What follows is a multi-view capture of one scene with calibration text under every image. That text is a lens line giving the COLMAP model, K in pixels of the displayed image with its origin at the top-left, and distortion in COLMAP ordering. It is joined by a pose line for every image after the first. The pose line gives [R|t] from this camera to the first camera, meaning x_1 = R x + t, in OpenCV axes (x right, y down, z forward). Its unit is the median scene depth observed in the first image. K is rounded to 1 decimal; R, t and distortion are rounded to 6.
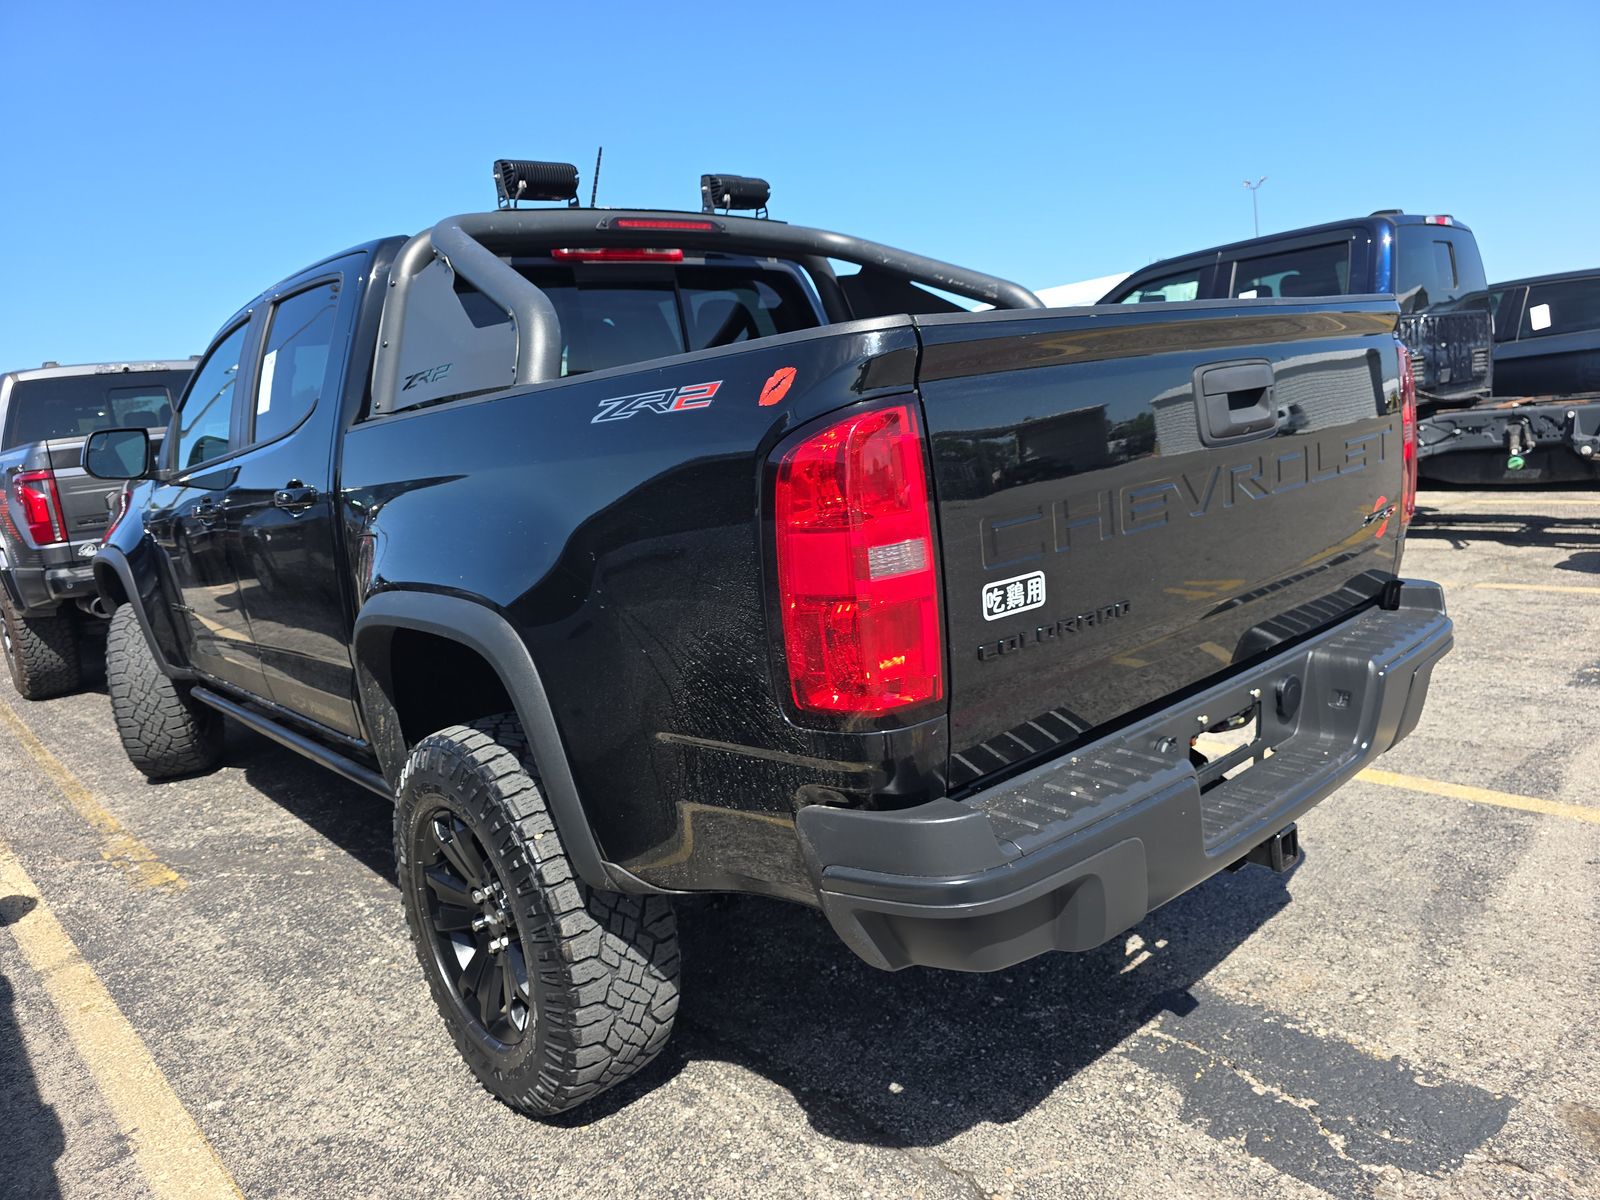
lens RADIAL K [[1087.4, 0, 800.0], [0, 1087.4, 600.0], [0, 0, 1]] dist [0.008093, 0.000586]
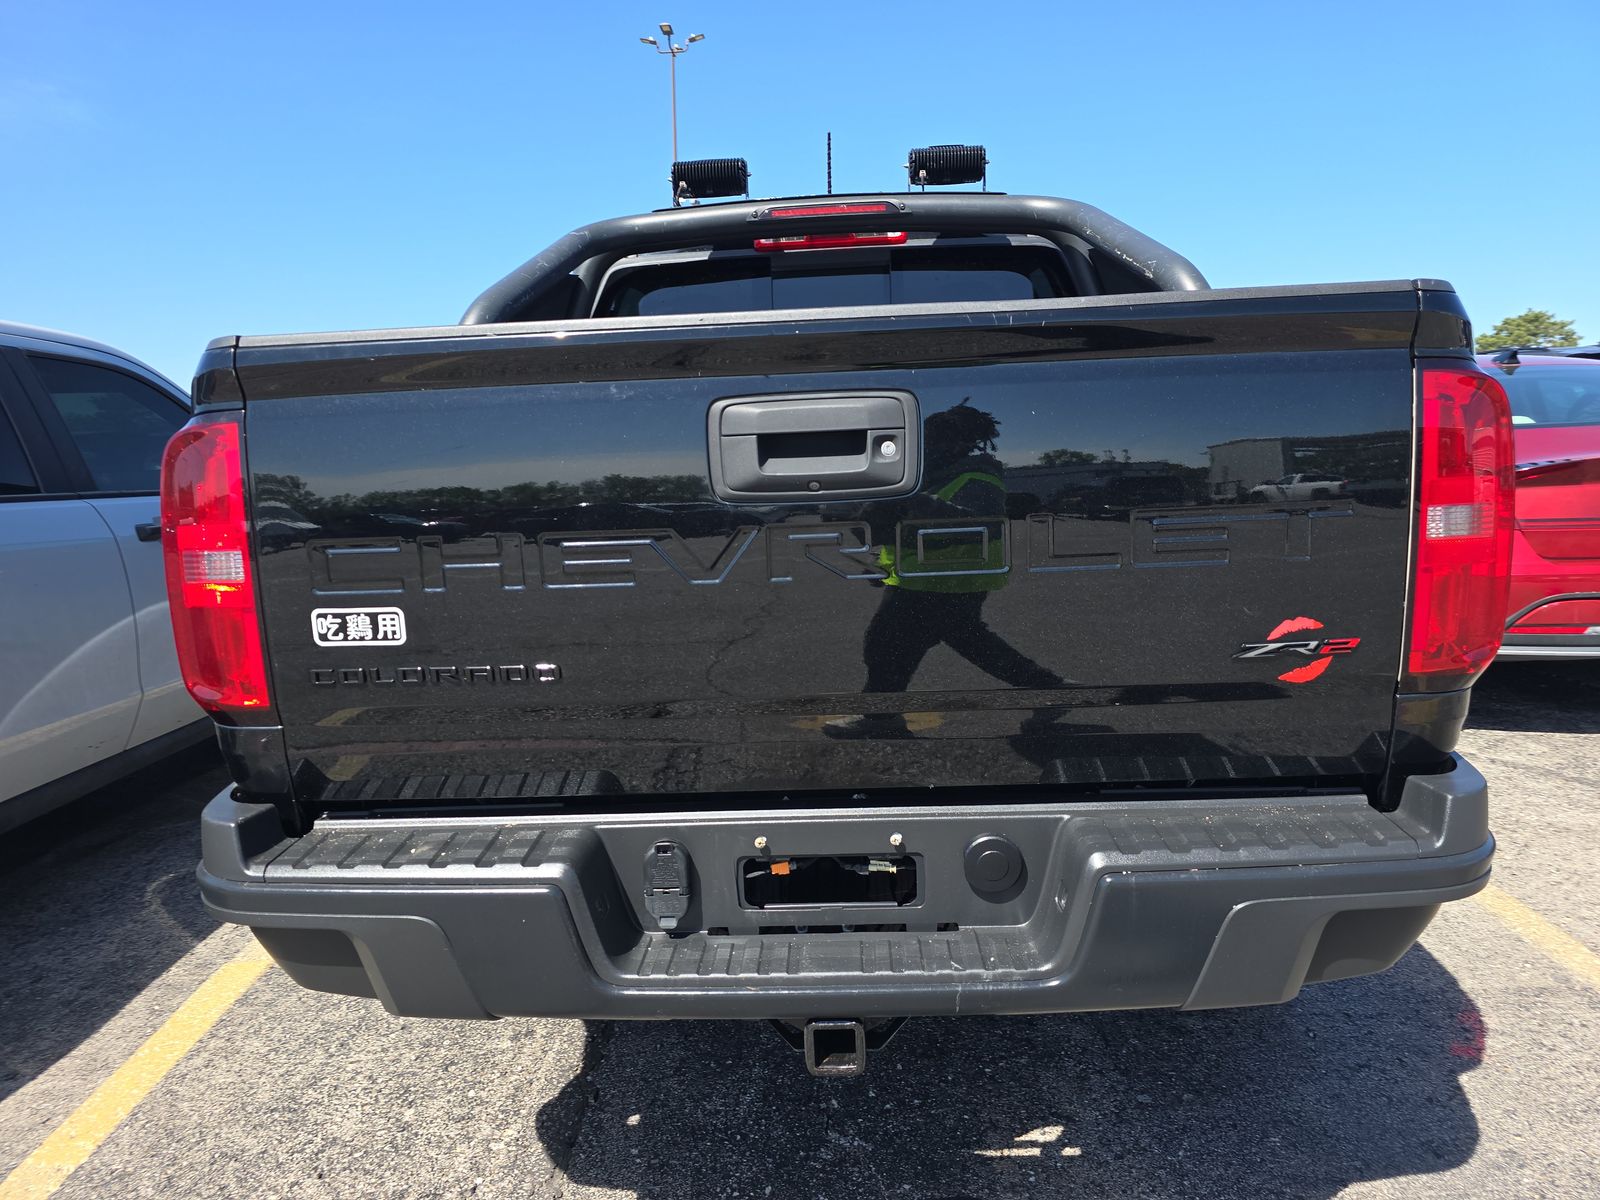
lens RADIAL K [[1072.9, 0, 800.0], [0, 1072.9, 600.0], [0, 0, 1]] dist [0.021323, -0.001275]
pose [[0.723623, 0.179796, -0.666366, 0.639234], [-0.154475, 0.983171, 0.097527, -0.104101], [0.672687, 0.032365, 0.739219, 0.320551]]
